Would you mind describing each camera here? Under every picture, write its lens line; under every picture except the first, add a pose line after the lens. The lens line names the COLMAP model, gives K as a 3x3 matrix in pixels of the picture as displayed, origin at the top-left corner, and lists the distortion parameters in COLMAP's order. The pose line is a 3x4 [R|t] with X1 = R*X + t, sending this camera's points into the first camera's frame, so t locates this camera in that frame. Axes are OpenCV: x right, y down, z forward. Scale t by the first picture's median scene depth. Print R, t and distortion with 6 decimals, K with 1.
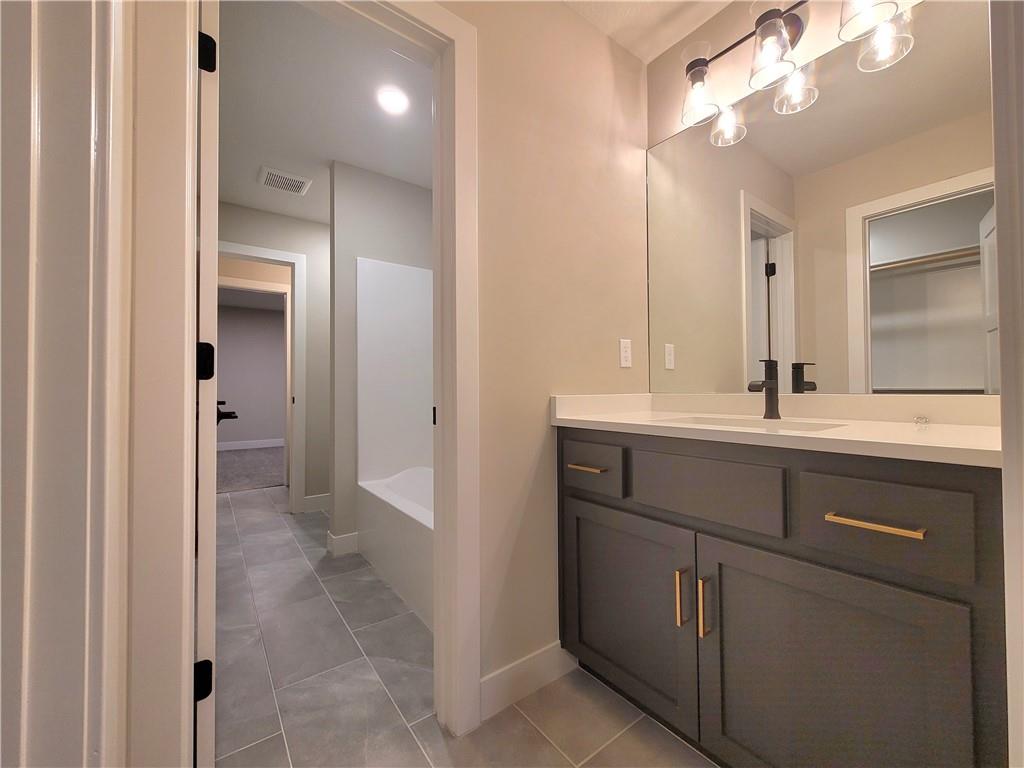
lens RADIAL K [[414.9, 0, 512.9], [0, 414.9, 384.1], [0, 0, 1]] dist [0.003936, 0.000270]
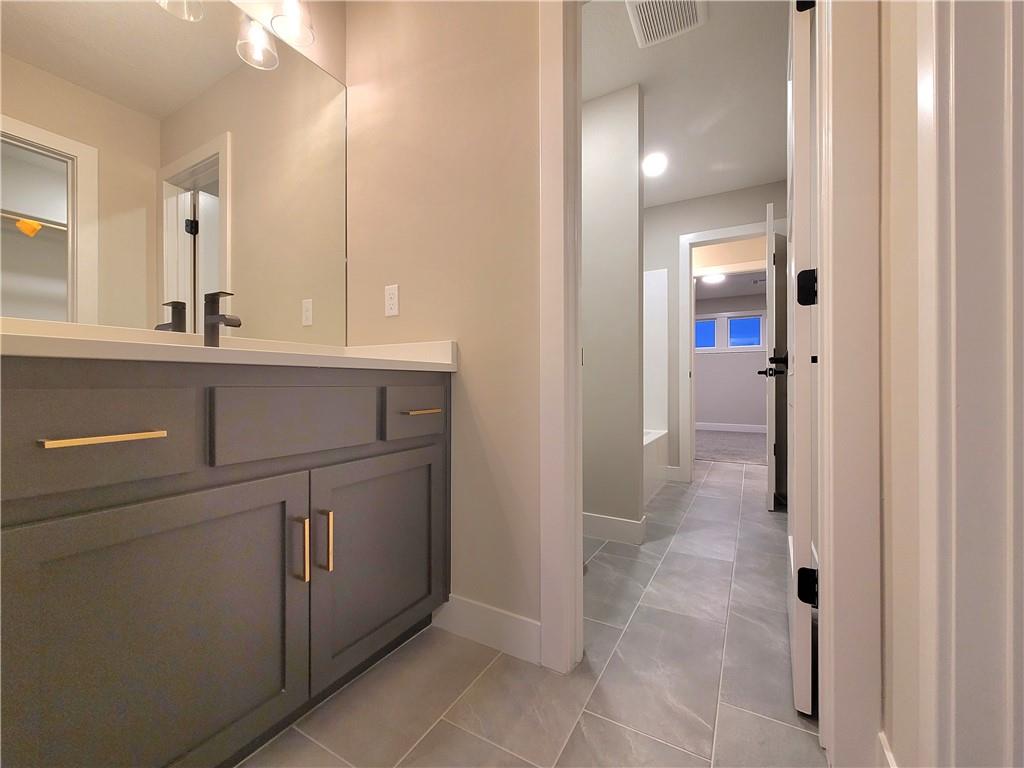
lens RADIAL K [[414.9, 0, 514.2], [0, 414.9, 384.8], [0, 0, 1]] dist [0.003936, 0.000270]
pose [[-0.400661, 0.002496, 0.916223, -1.066889], [-0.011460, 0.999904, -0.007736, 0.083729], [-0.916155, -0.013599, -0.400594, 1.510449]]
